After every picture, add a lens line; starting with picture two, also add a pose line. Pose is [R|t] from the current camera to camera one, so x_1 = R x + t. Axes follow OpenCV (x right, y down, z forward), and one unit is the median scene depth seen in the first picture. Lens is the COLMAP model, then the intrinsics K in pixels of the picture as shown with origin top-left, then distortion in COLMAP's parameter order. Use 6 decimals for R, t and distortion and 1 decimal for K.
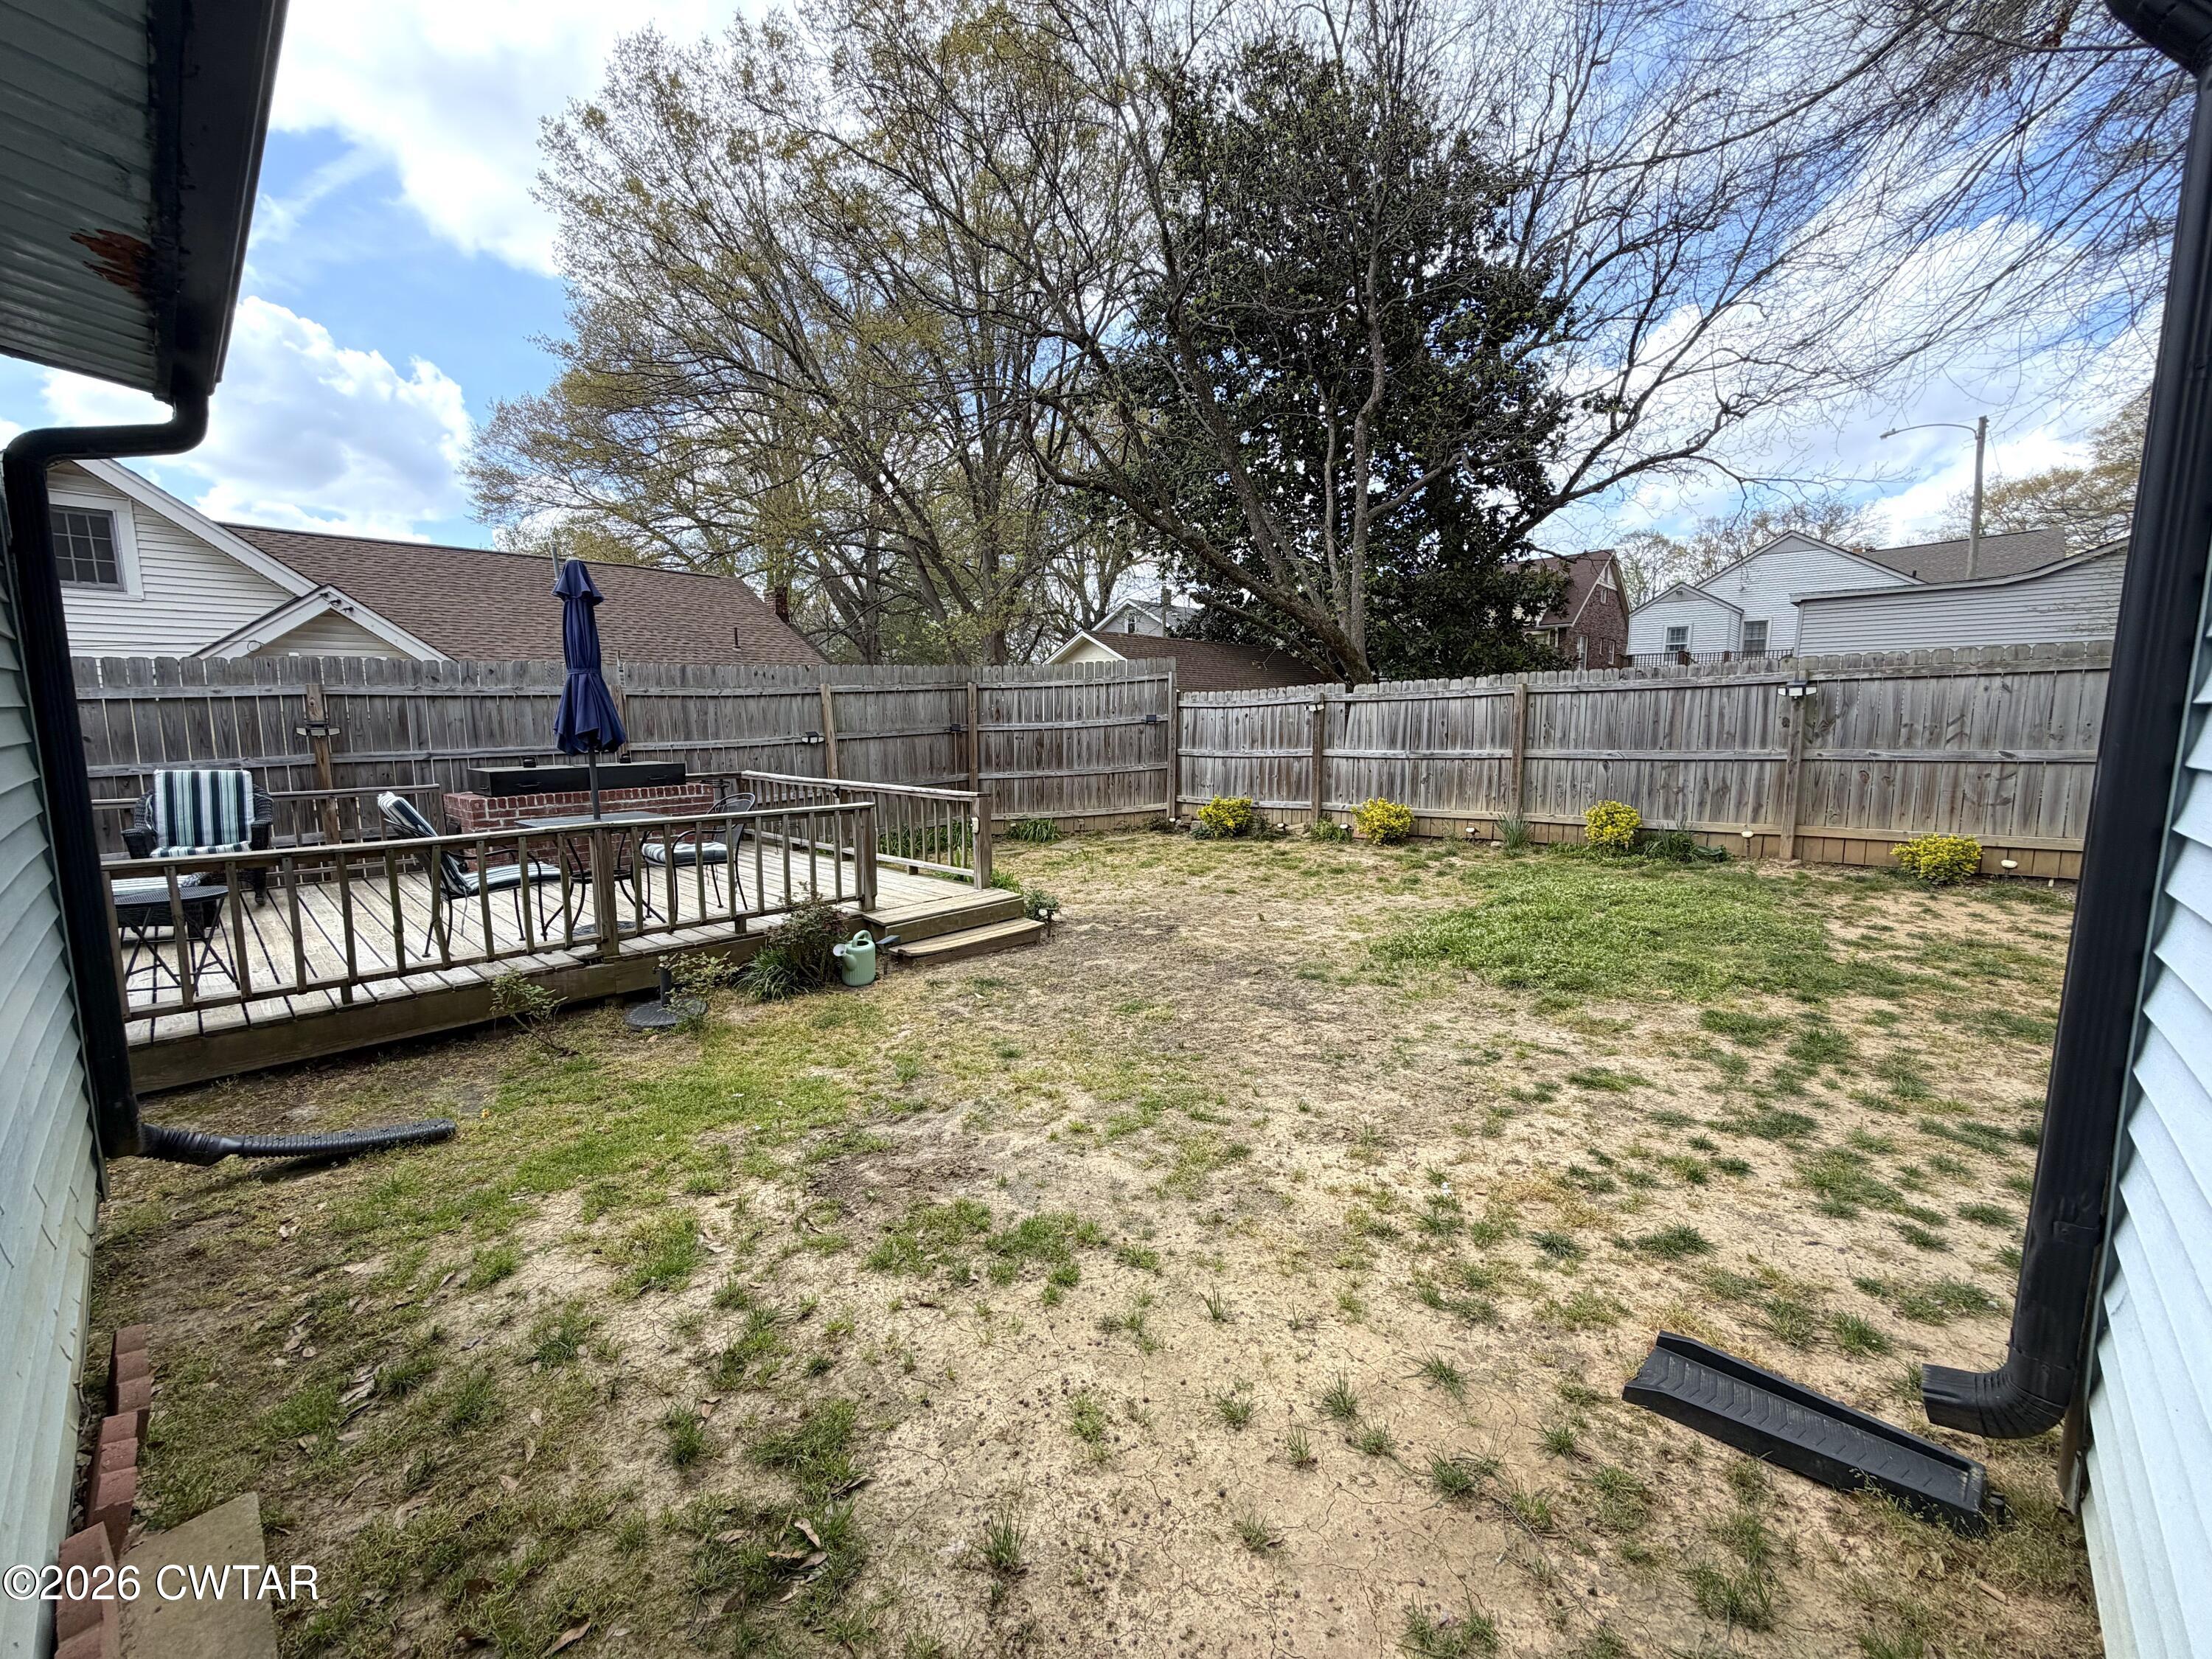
lens RADIAL K [[885.8, 0, 1106.0], [0, 885.8, 829.5], [0, 0, 1]] dist [-0.002282, -0.000239]
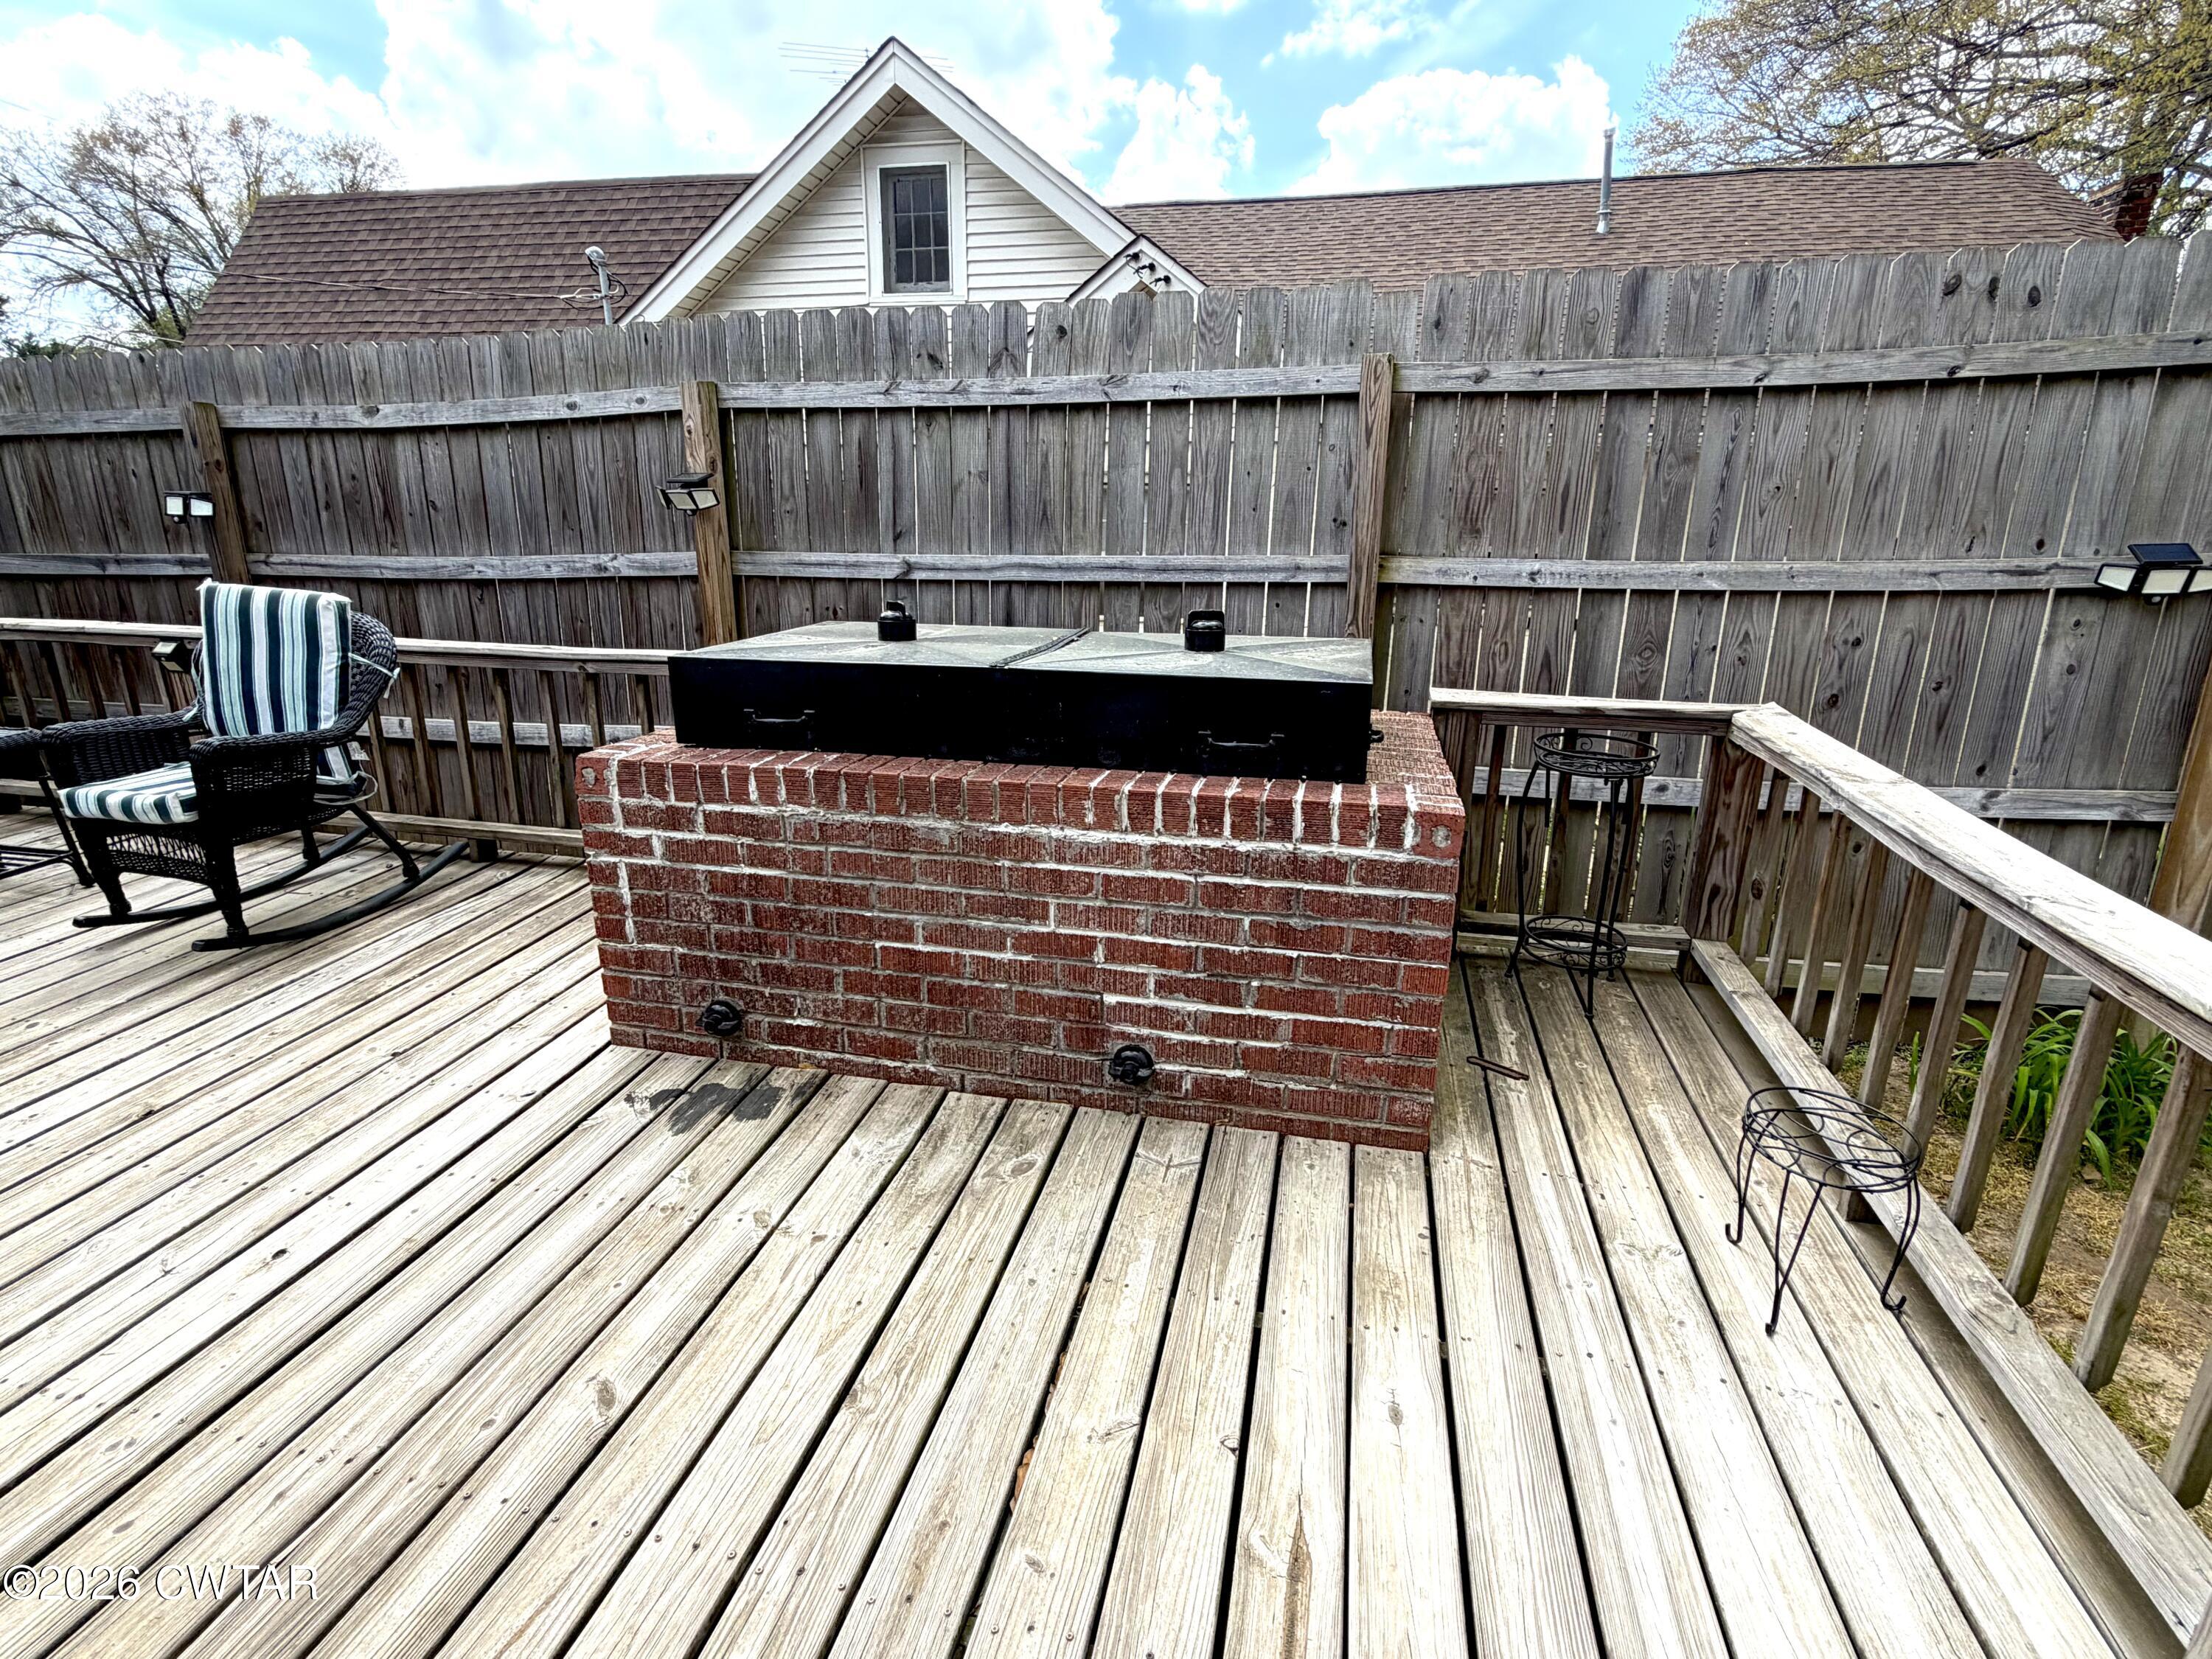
lens RADIAL K [[1127.6, 0, 1076.2], [0, 1127.6, 820.6], [0, 0, 1]] dist [0.003056, 0.000161]
pose [[0.499507, 0.249713, -0.829539, -0.245799], [-0.121557, 0.968285, 0.218283, -0.080961], [0.857739, -0.008197, 0.514020, 0.698602]]
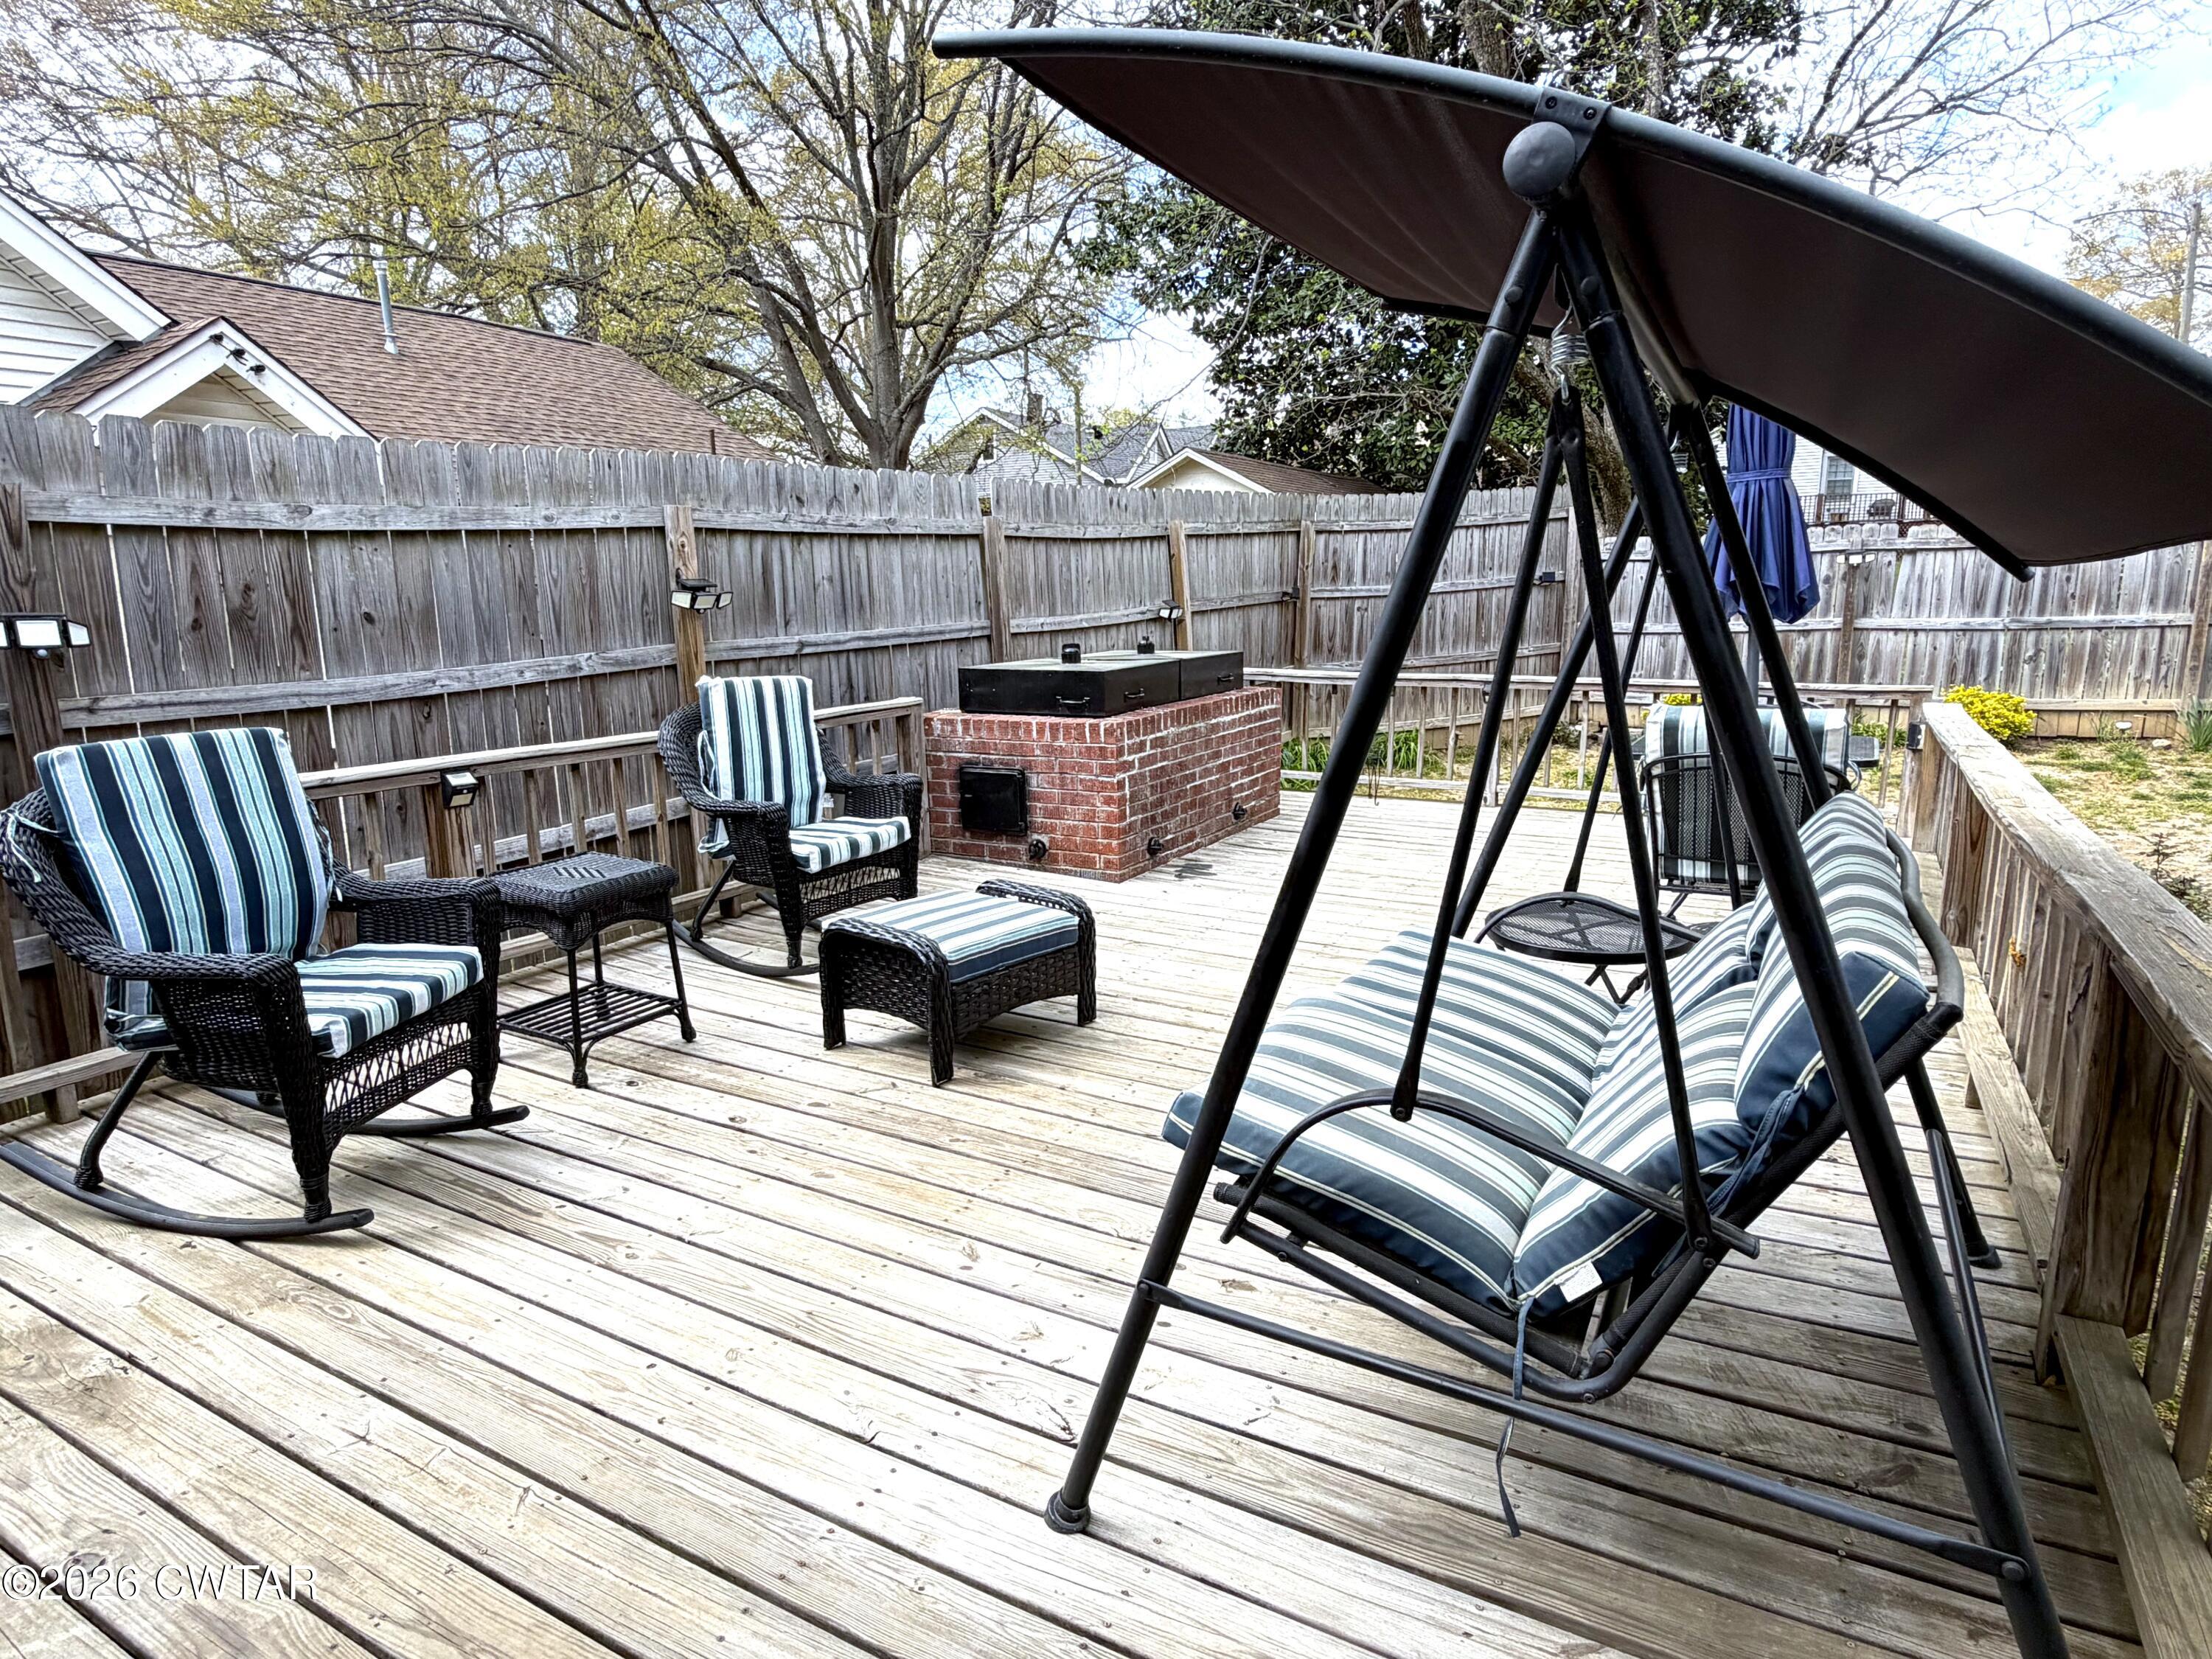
lens RADIAL K [[1253.0, 0, 1106.0], [0, 1253.0, 829.5], [0, 0, 1]] dist [0.000338, 0.001533]
pose [[0.971677, -0.051164, 0.230706, -0.664819], [0.035974, 0.996928, 0.069576, -0.015529], [-0.233558, -0.059306, 0.970533, 0.180802]]
